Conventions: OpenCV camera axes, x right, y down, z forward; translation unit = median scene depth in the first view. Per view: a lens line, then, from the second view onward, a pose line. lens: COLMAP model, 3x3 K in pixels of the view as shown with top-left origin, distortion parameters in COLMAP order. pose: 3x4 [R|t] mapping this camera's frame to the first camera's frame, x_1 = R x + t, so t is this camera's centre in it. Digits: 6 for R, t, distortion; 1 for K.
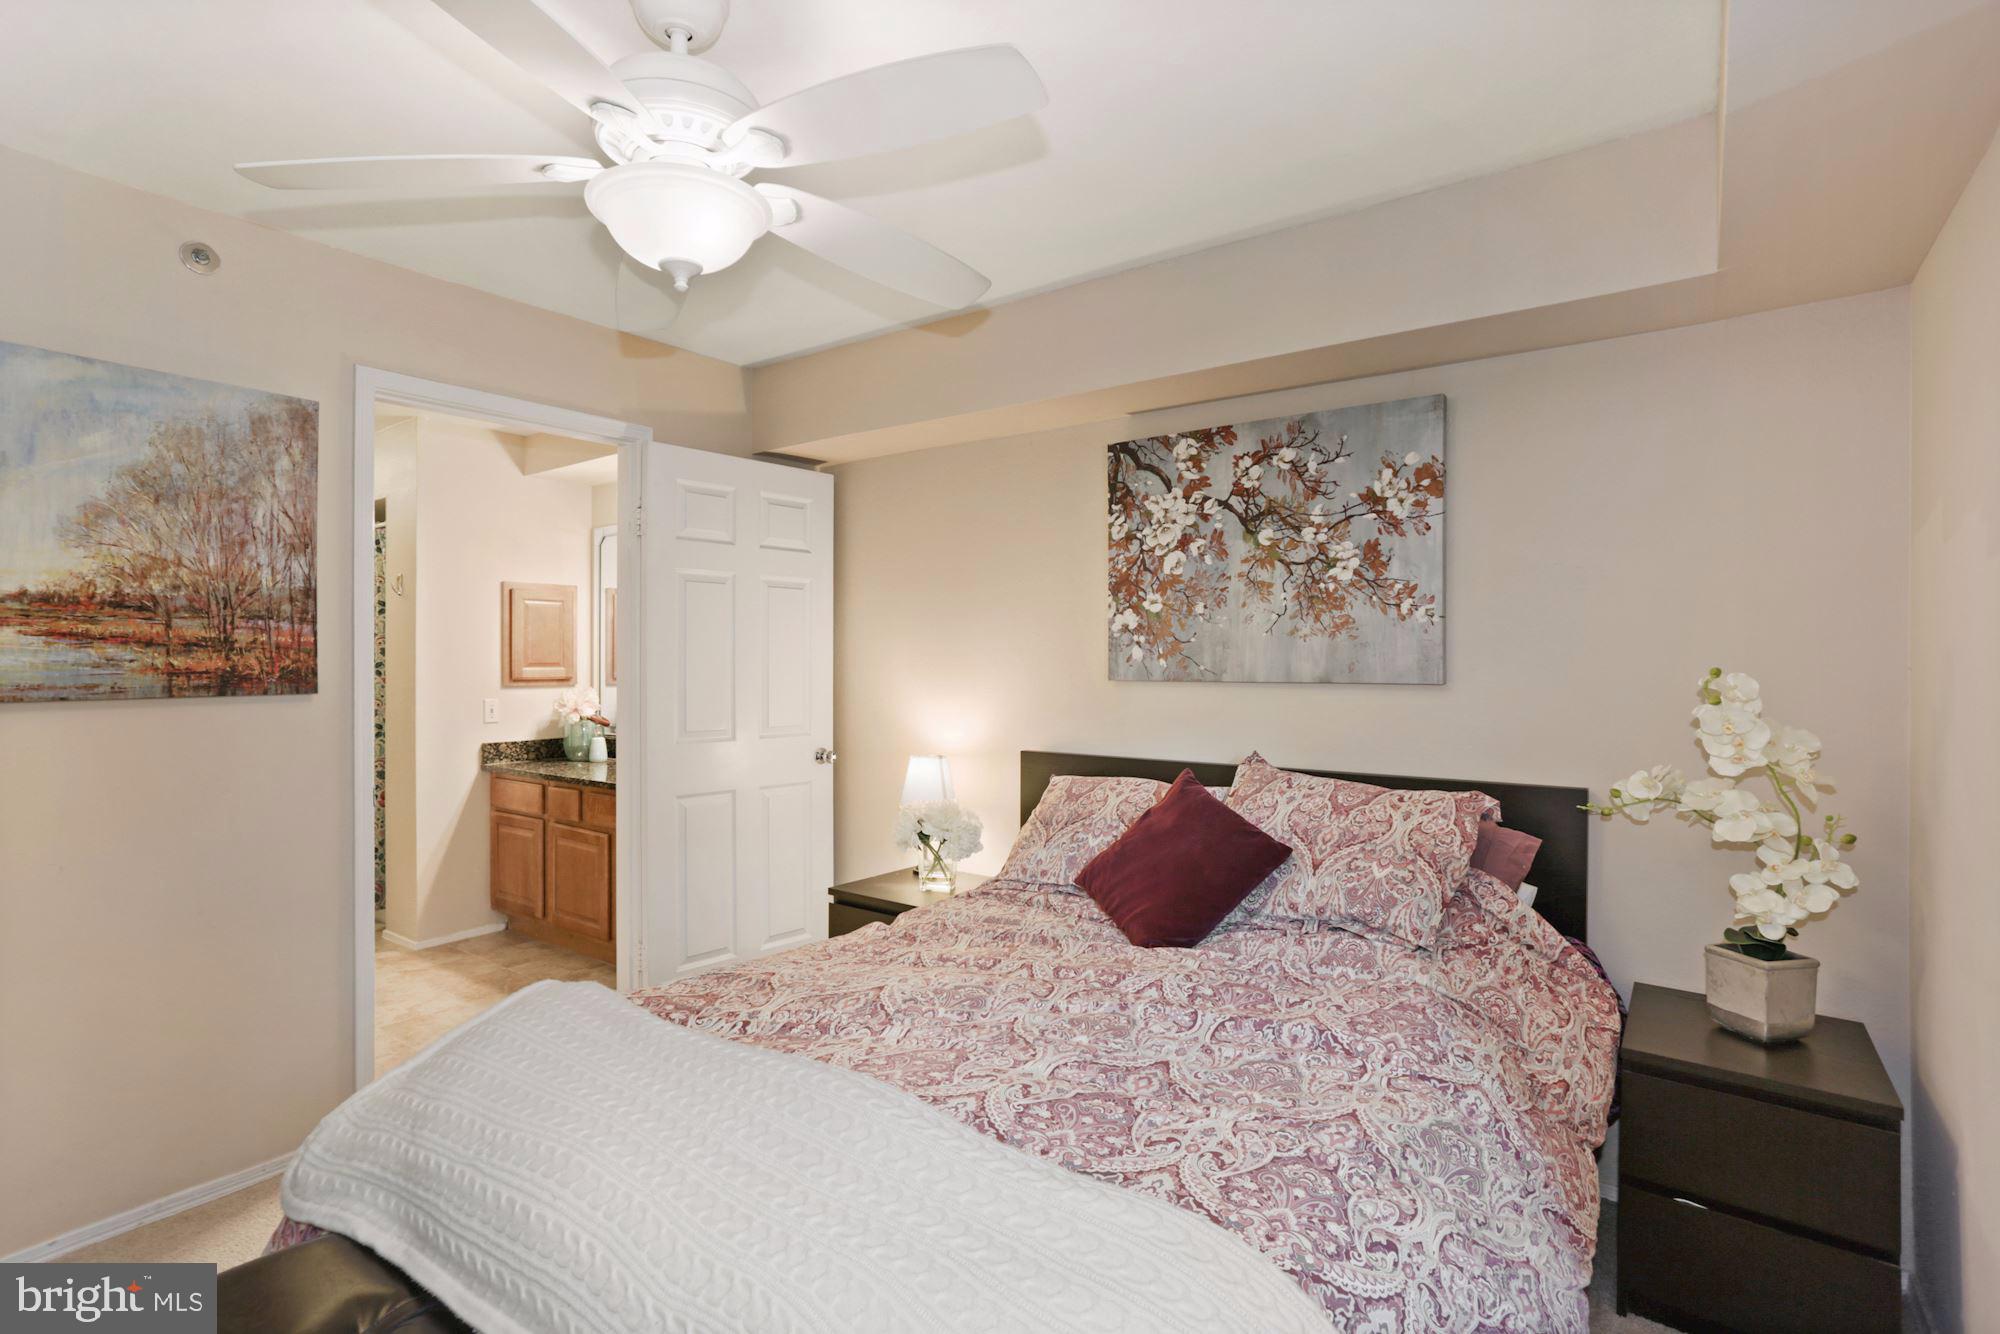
lens RADIAL K [[954.4, 0, 982.7], [0, 954.4, 664.2], [0, 0, 1]] dist [-0.021246, 0.001509]
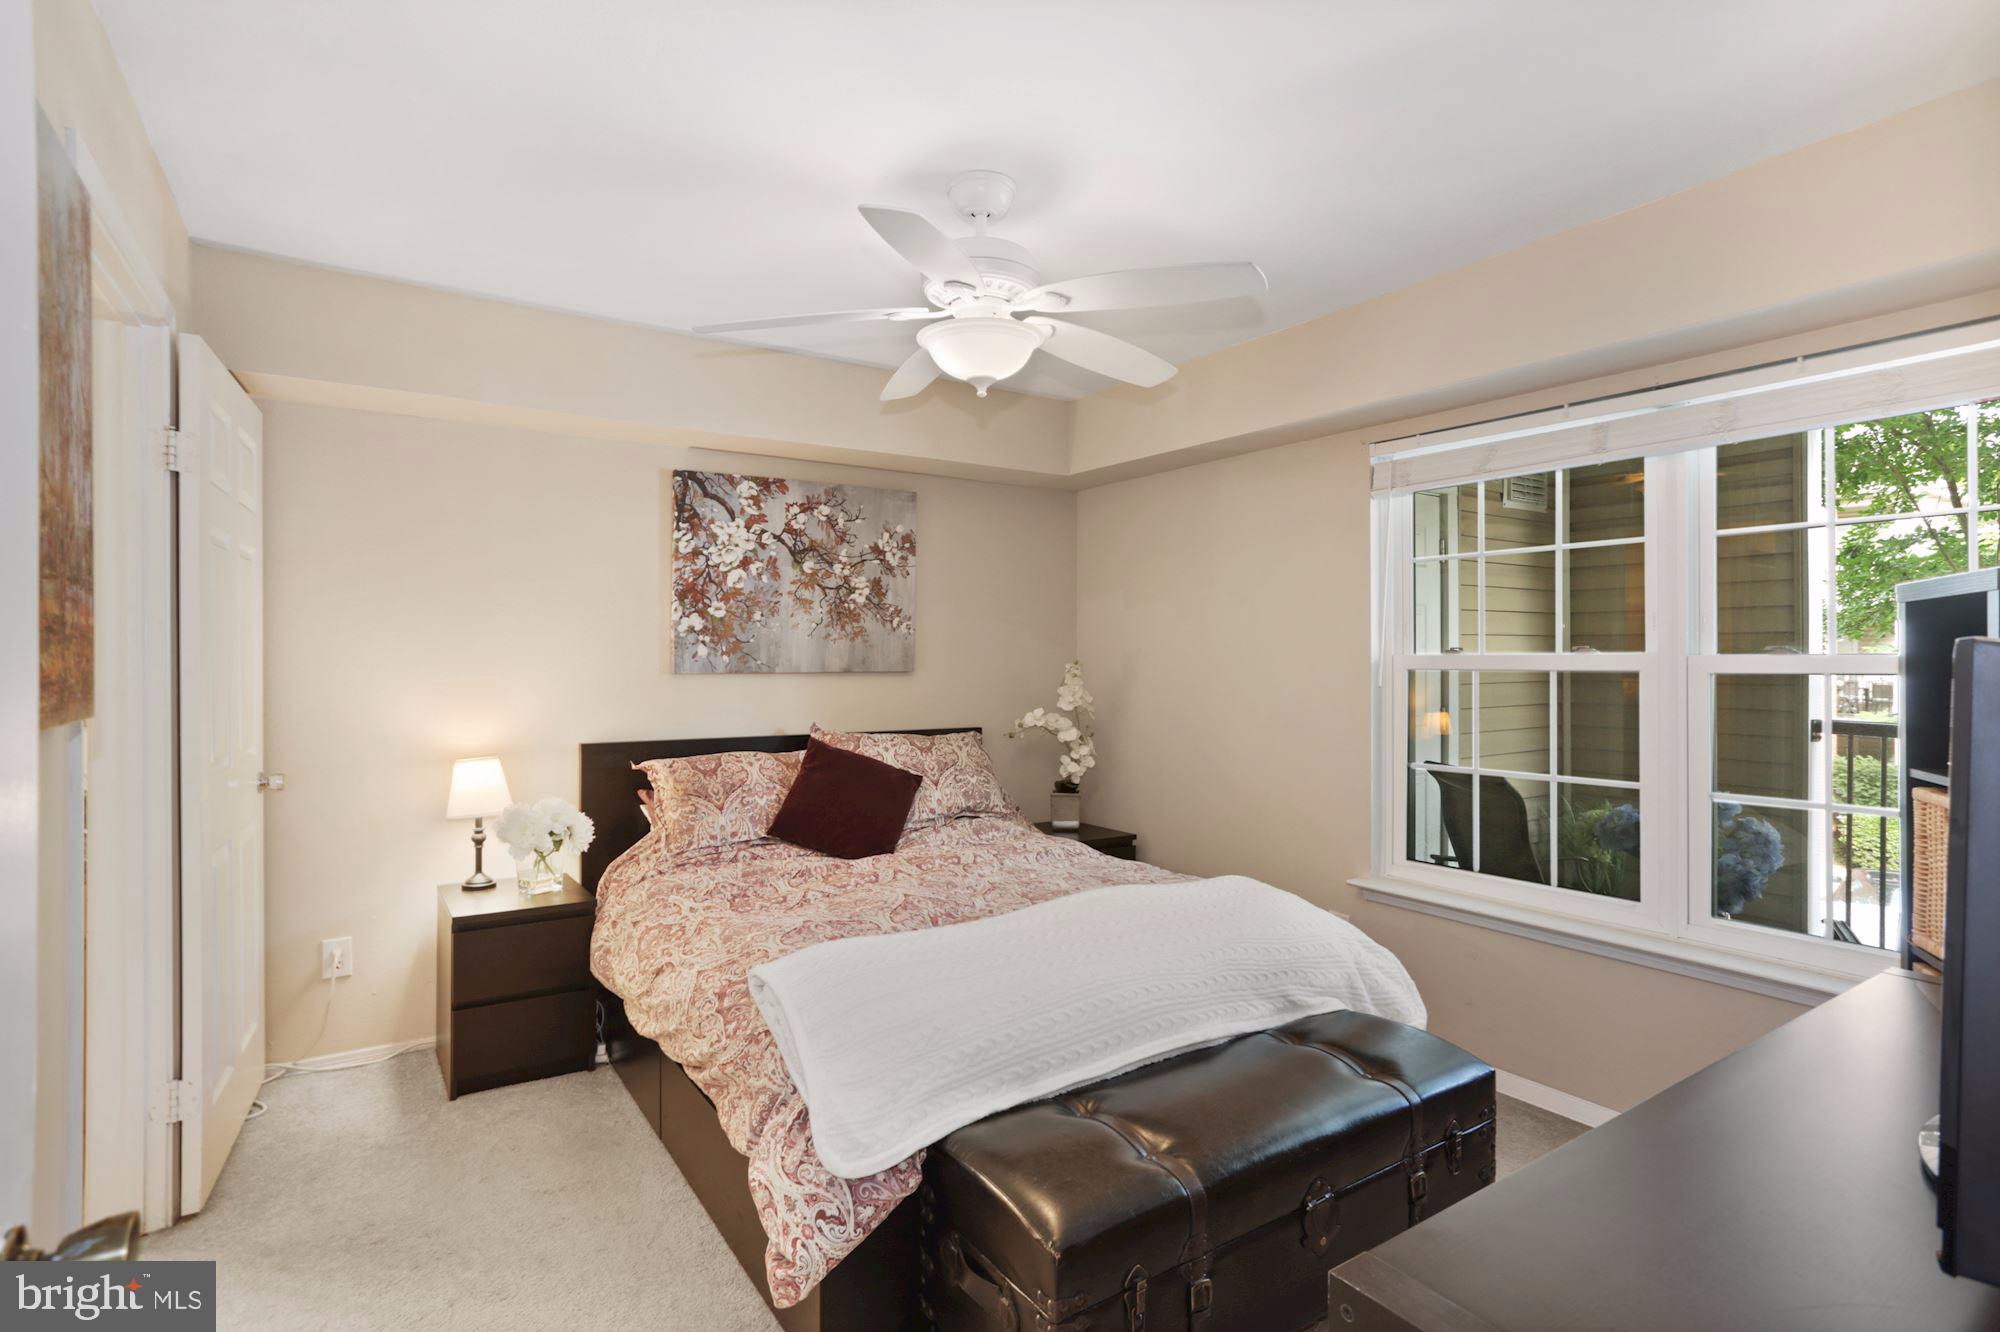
lens RADIAL K [[954.4, 0, 1002.9], [0, 954.4, 668.9], [0, 0, 1]] dist [-0.021246, 0.001509]
pose [[0.376463, -0.017389, 0.926268, -0.855234], [0.000660, 0.999829, 0.018502, -0.011272], [-0.926431, -0.006354, 0.376410, 0.216314]]
